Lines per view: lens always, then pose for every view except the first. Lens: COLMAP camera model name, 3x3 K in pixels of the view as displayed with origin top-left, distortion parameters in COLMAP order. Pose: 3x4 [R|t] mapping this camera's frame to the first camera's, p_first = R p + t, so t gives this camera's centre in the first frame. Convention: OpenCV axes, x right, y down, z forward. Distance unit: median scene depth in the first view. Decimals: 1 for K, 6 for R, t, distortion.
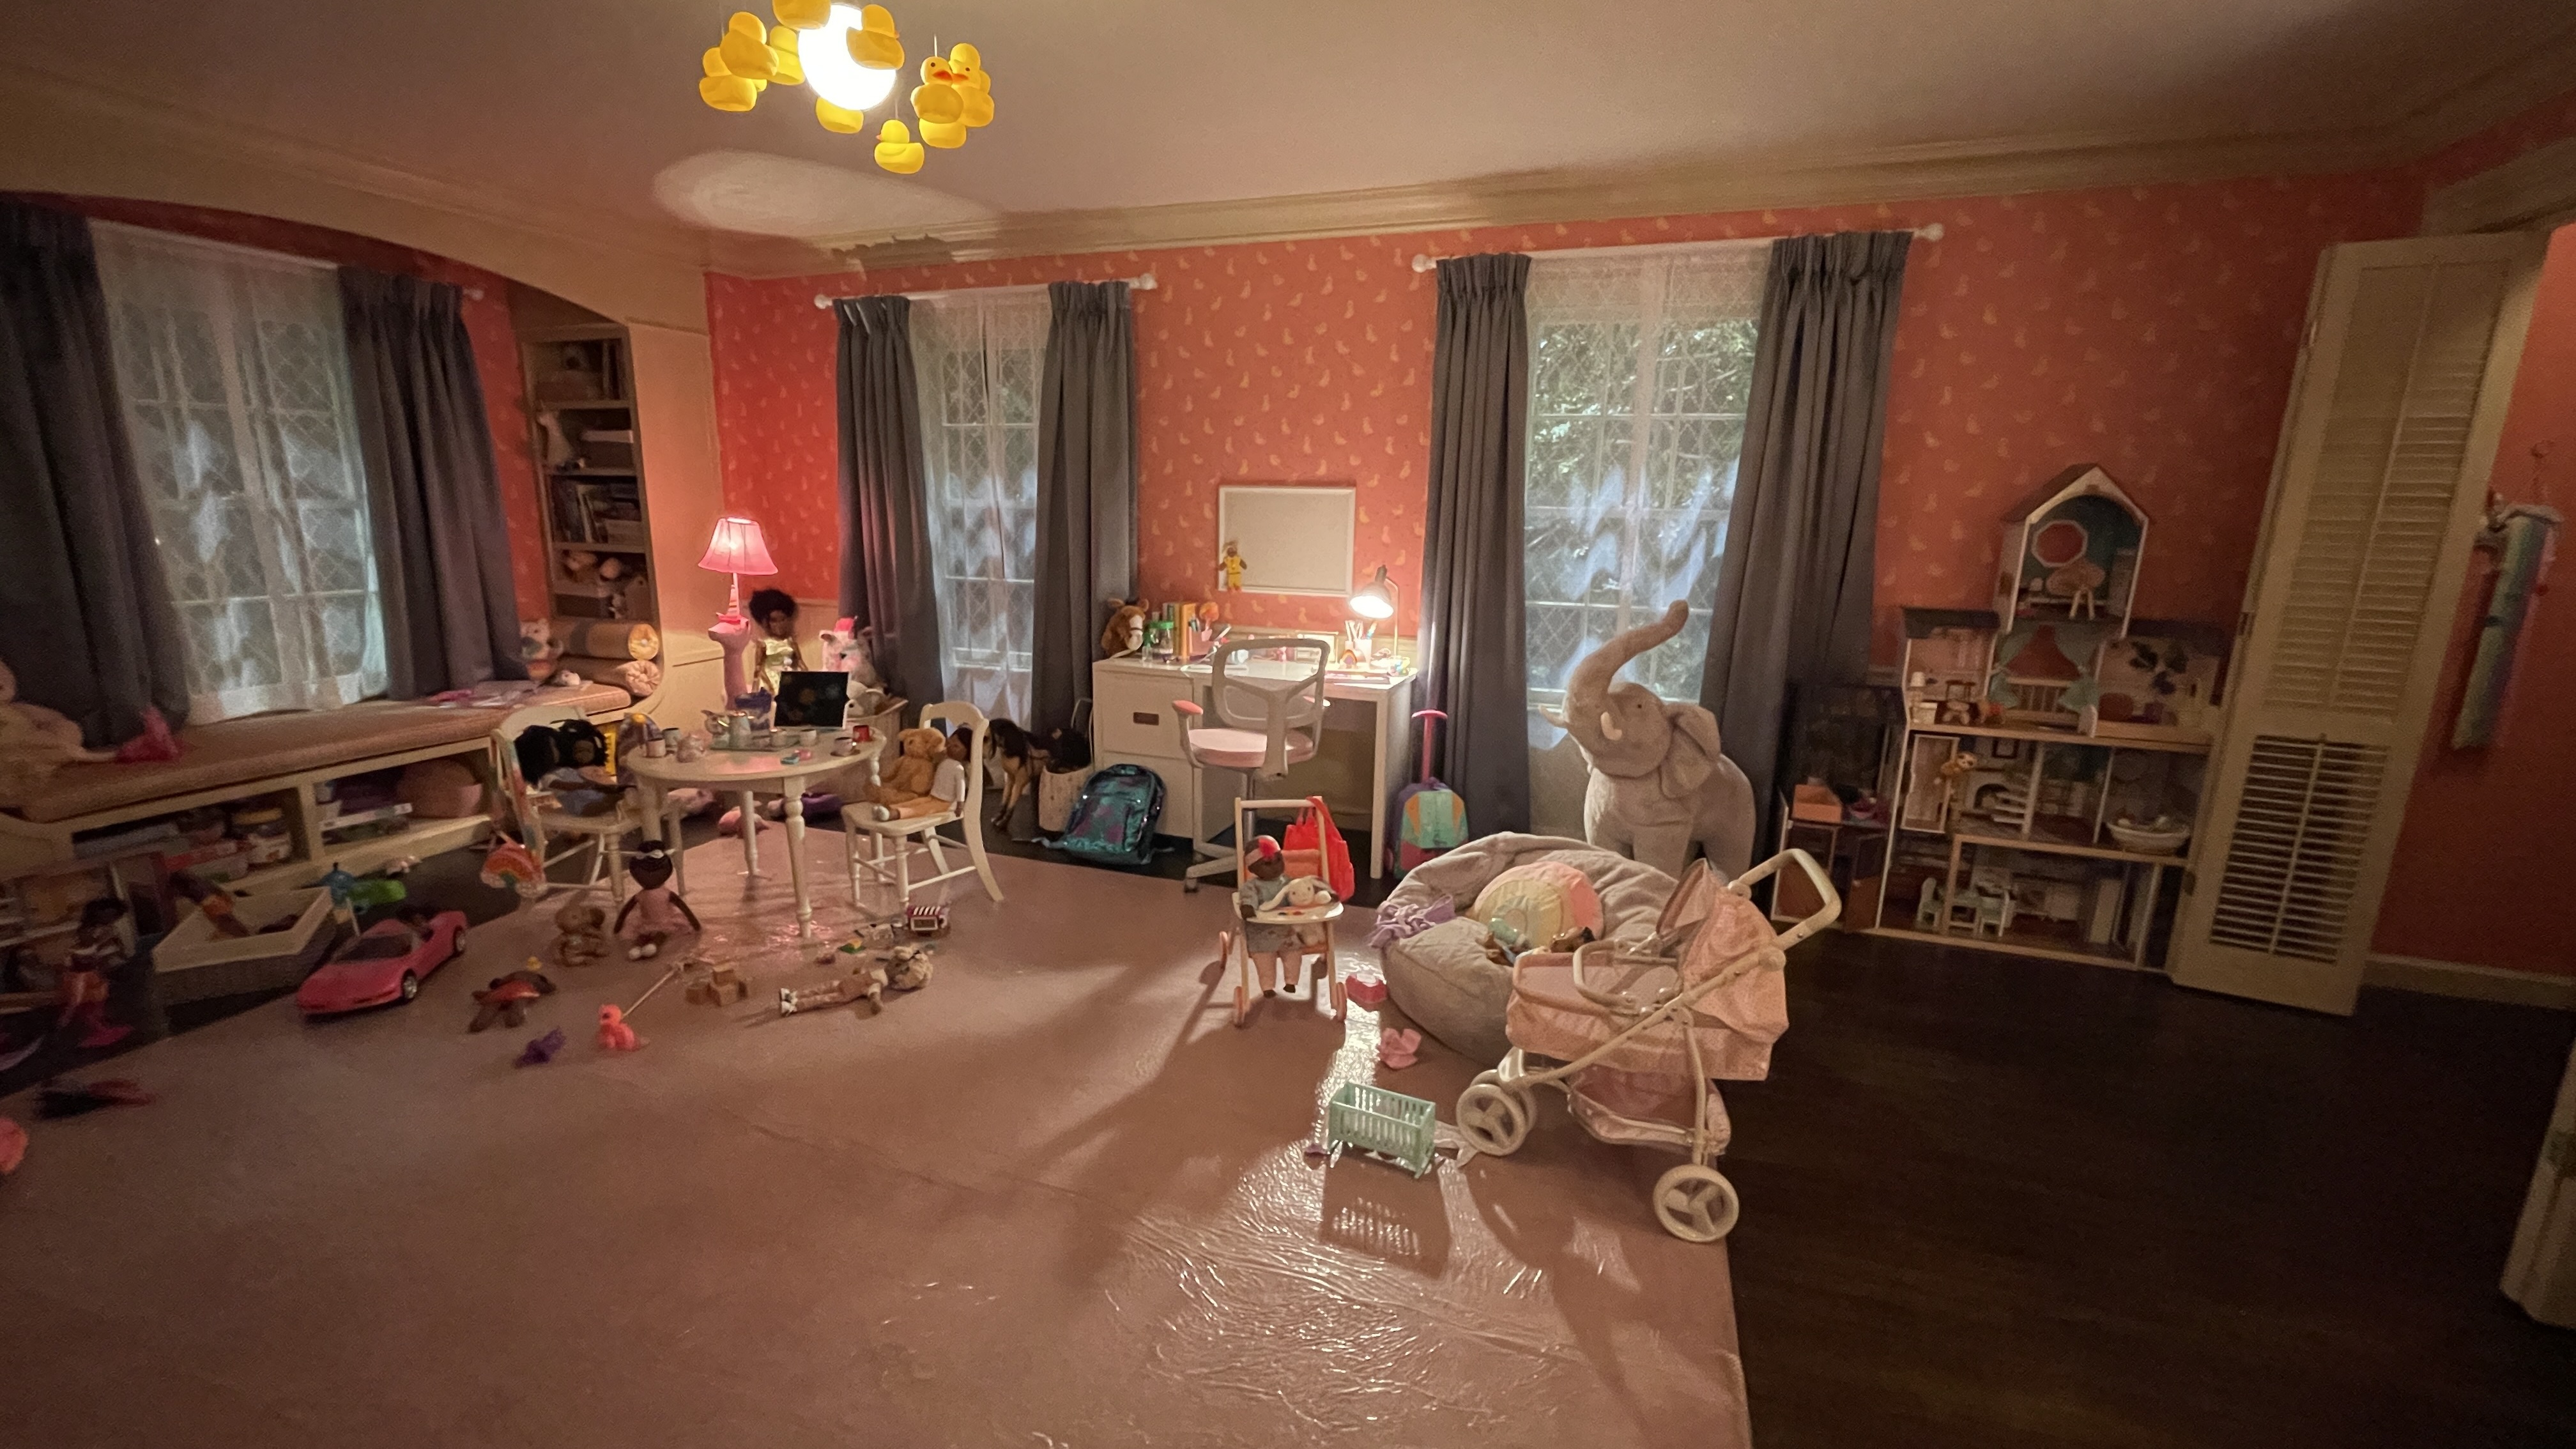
lens RADIAL K [[1042.0, 0, 1274.1], [0, 1042.0, 725.6], [0, 0, 1]] dist [-0.003495, 0.001223]
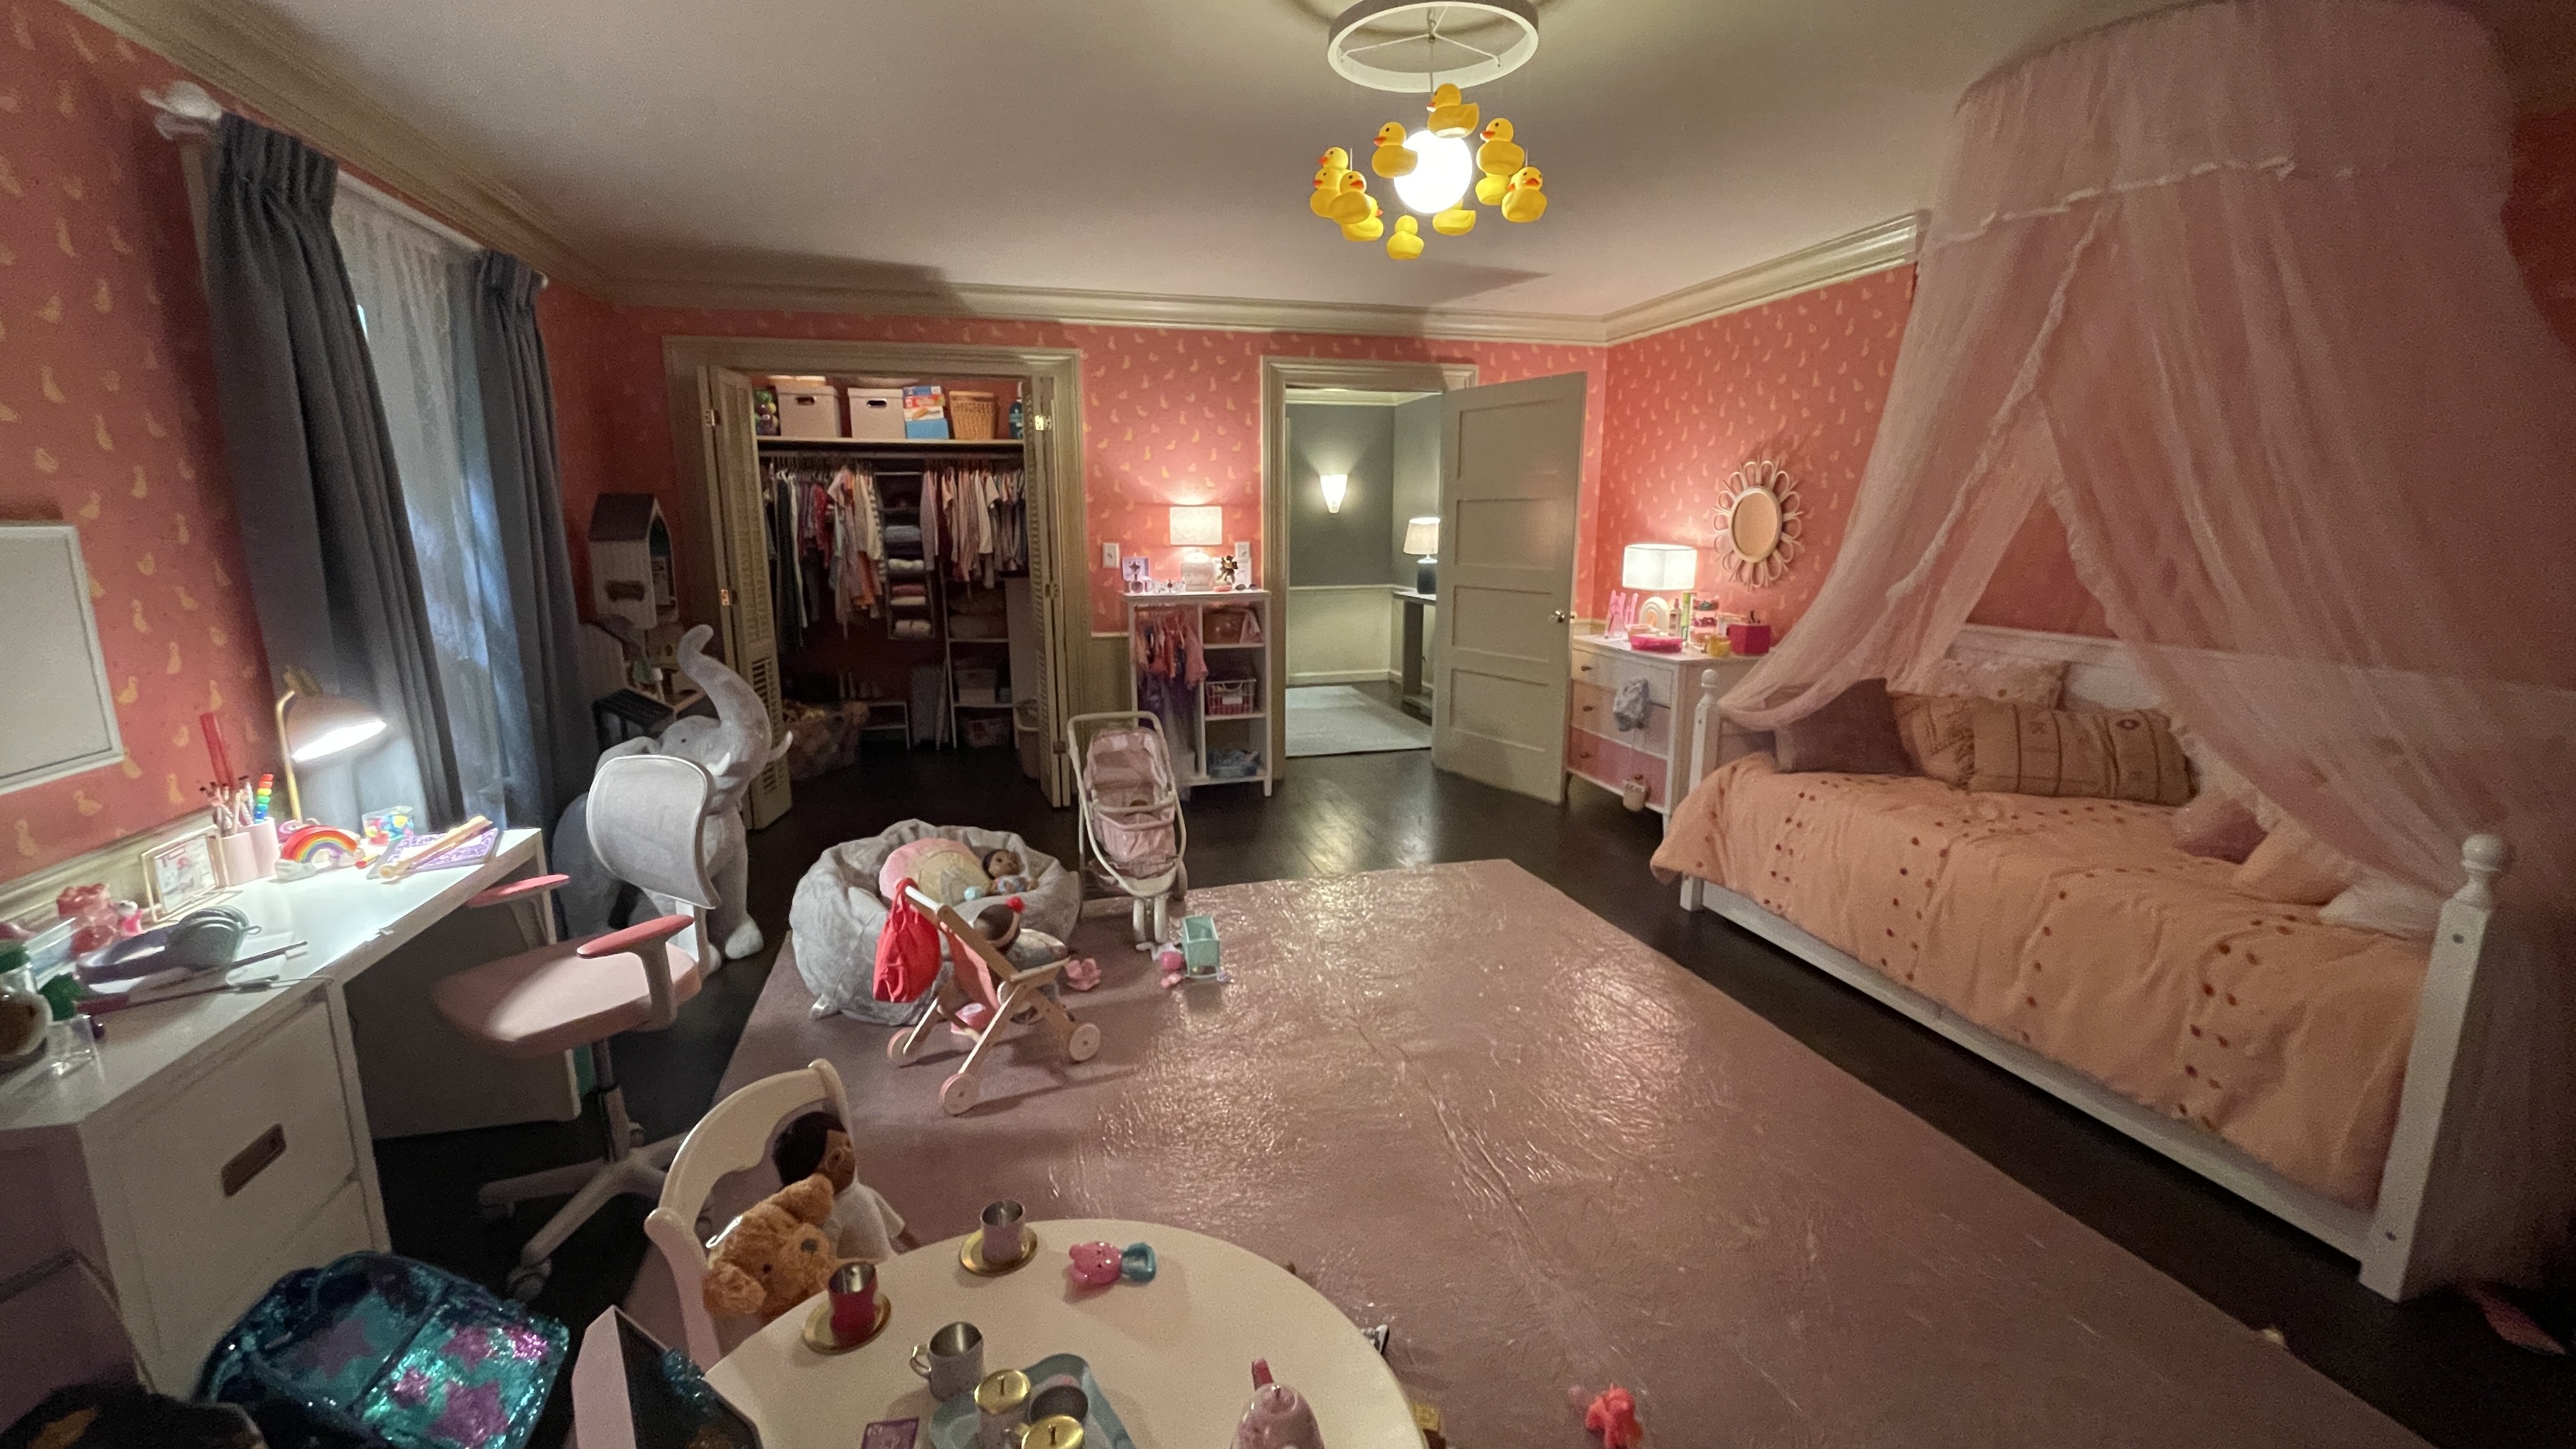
lens RADIAL K [[1042.0, 0, 1275.2], [0, 1042.0, 723.5], [0, 0, 1]] dist [-0.003495, 0.001223]
pose [[-0.575446, -0.175032, 0.798890, -0.604285], [0.168370, 0.930551, 0.325157, -0.210964], [-0.800321, 0.321619, -0.506012, 0.860664]]
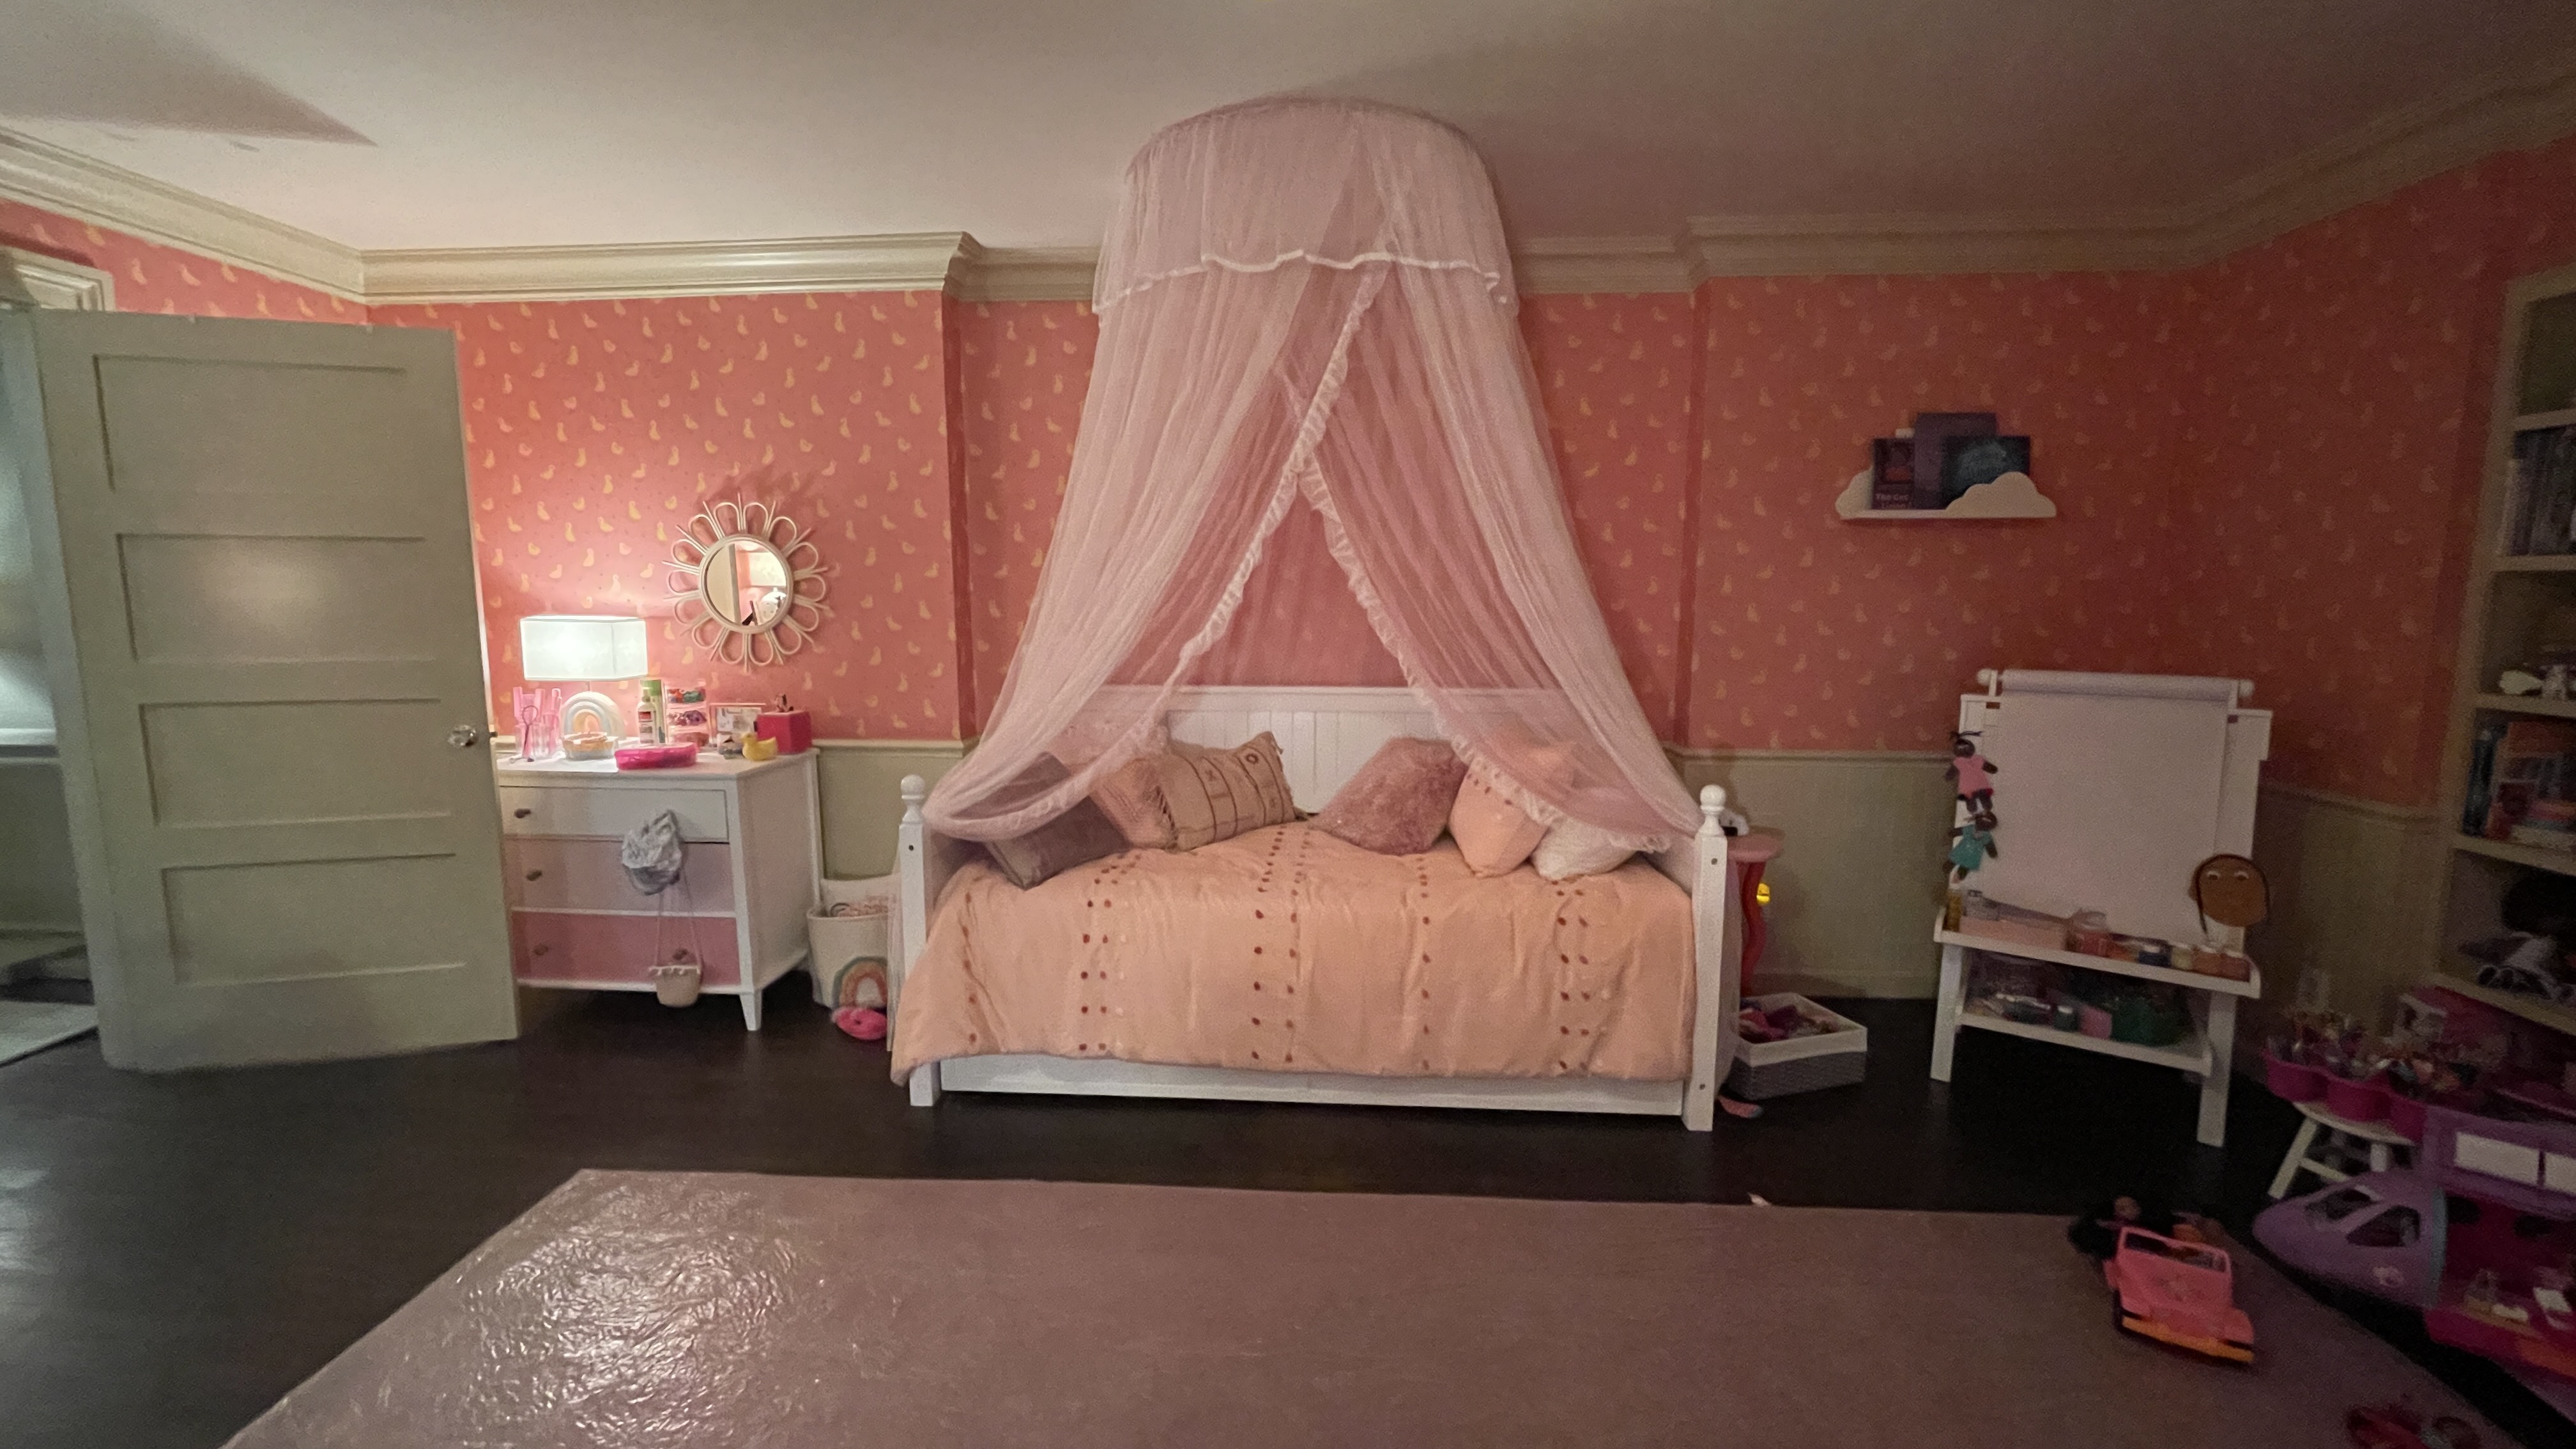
lens RADIAL K [[1042.0, 0, 1272.9], [0, 1042.0, 722.3], [0, 0, 1]] dist [-0.003495, 0.001223]
pose [[-0.961293, 0.017501, -0.274971, -0.126350], [-0.075290, 0.943314, 0.323250, -0.158528], [0.265041, 0.331440, -0.905484, 0.732297]]
